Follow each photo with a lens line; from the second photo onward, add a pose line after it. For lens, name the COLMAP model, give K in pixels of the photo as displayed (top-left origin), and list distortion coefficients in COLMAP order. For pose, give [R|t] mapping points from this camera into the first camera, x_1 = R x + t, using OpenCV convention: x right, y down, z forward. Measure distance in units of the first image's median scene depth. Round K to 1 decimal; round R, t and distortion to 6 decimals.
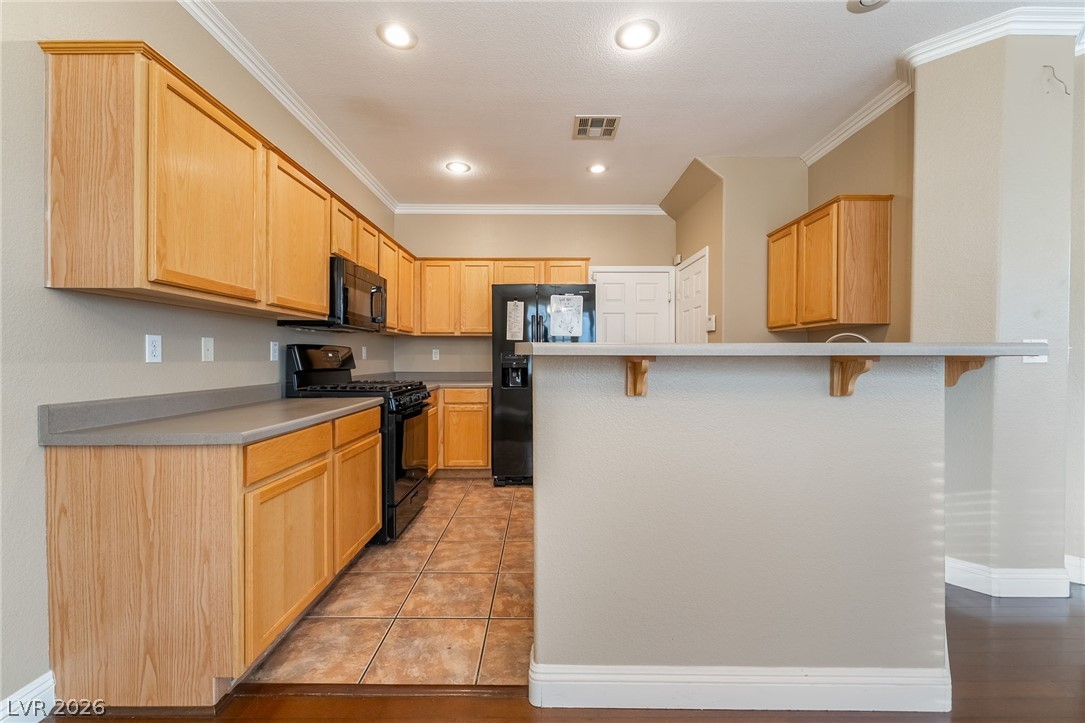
lens RADIAL K [[451.3, 0, 544.5], [0, 451.3, 364.3], [0, 0, 1]] dist [0.000582, -0.000140]
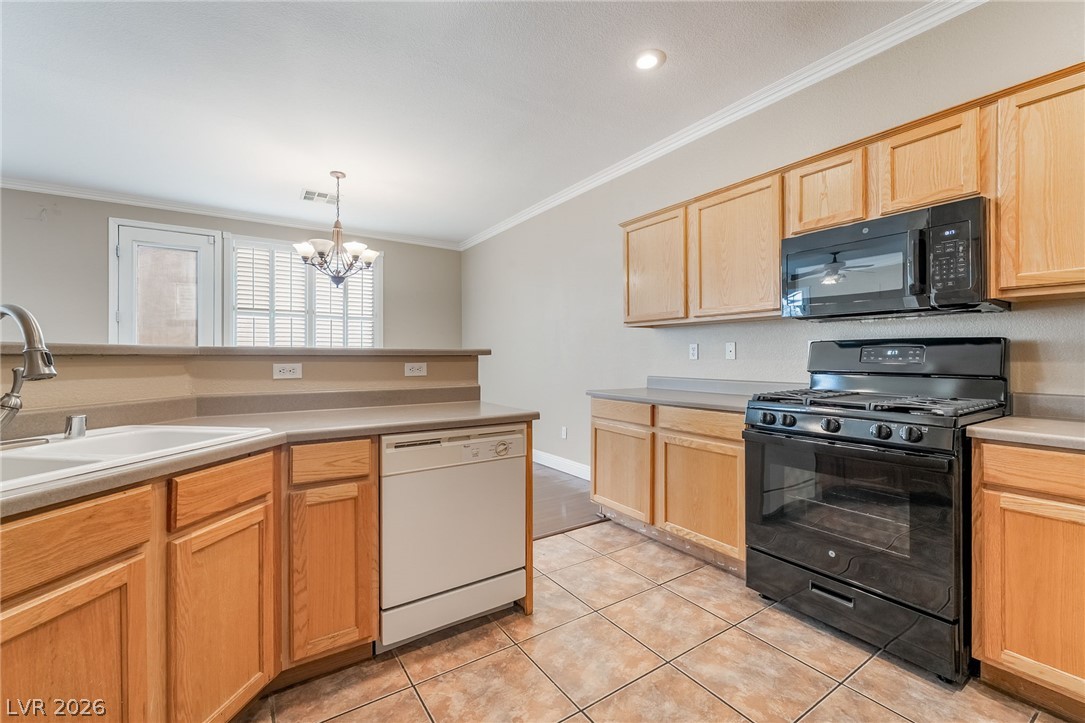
lens RADIAL K [[451.3, 0, 544.5], [0, 451.3, 364.3], [0, 0, 1]] dist [0.000582, -0.000140]
pose [[-0.833503, 0.009611, -0.552431, 0.426037], [-0.005756, 0.999643, 0.026077, -0.019677], [0.552485, 0.024915, -0.833150, 1.588833]]
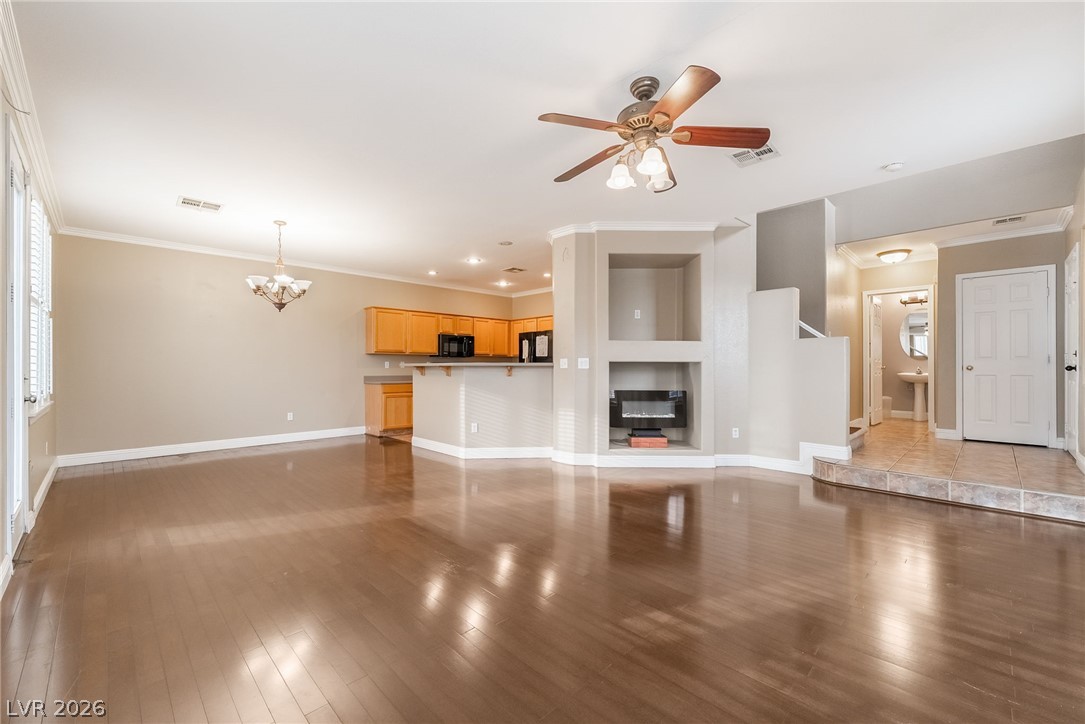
lens RADIAL K [[451.3, 0, 544.5], [0, 451.3, 364.8], [0, 0, 1]] dist [0.000582, -0.000140]
pose [[0.703125, -0.007933, -0.711022, 2.466848], [-0.003724, 0.999883, -0.014838, 0.018351], [0.711057, 0.013081, 0.703013, -0.736112]]
